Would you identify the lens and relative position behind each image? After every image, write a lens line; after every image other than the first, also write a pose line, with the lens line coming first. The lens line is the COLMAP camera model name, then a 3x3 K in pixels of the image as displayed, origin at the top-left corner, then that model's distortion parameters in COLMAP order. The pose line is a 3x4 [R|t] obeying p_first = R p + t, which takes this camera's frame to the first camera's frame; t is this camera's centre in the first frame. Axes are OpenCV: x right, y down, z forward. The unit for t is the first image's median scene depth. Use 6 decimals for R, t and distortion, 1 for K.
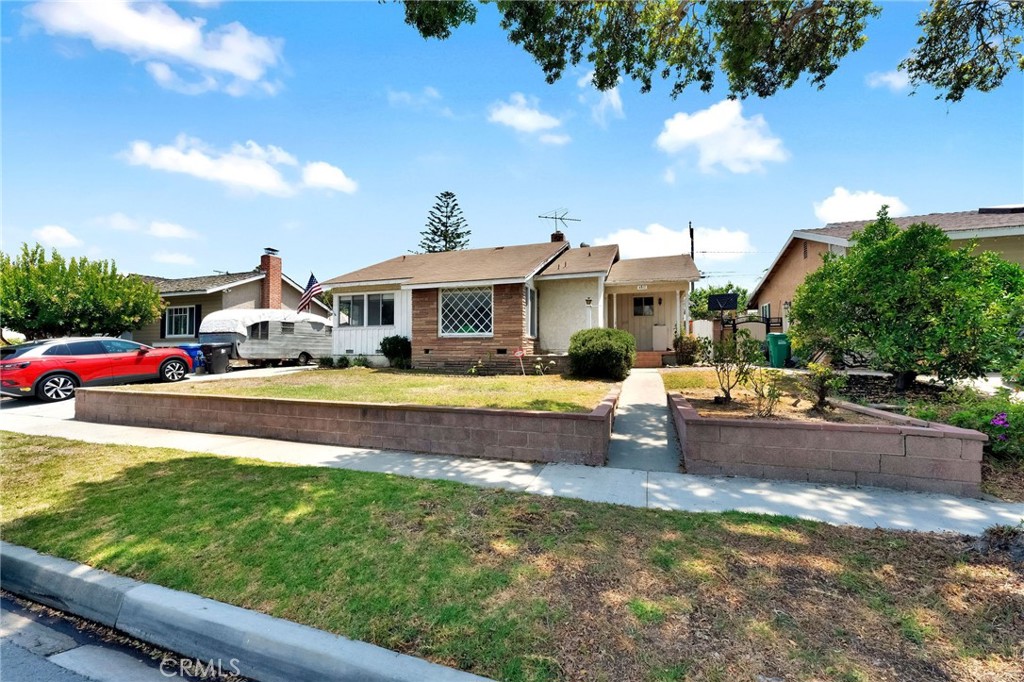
lens RADIAL K [[418.3, 0, 511.4], [0, 418.3, 343.8], [0, 0, 1]] dist [0.003972, -0.000173]
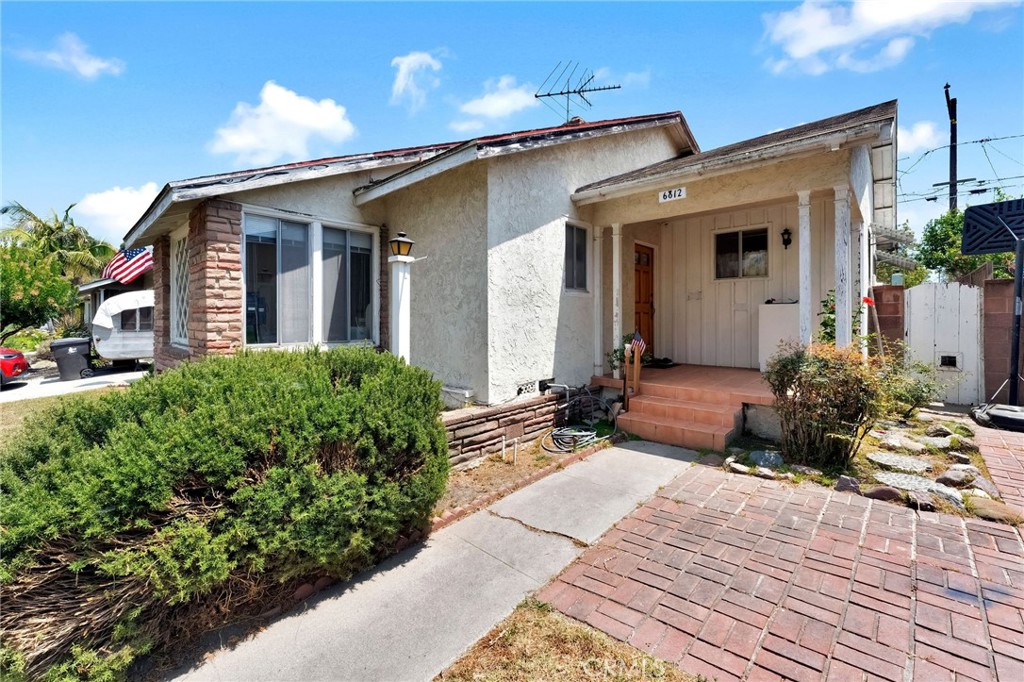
lens RADIAL K [[418.3, 0, 513.1], [0, 418.3, 321.7], [0, 0, 1]] dist [0.003972, -0.000173]
pose [[0.910252, 0.001879, -0.414051, 0.308429], [0.010404, 0.999570, 0.027407, -0.042178], [0.413924, -0.029255, 0.909841, 0.597213]]
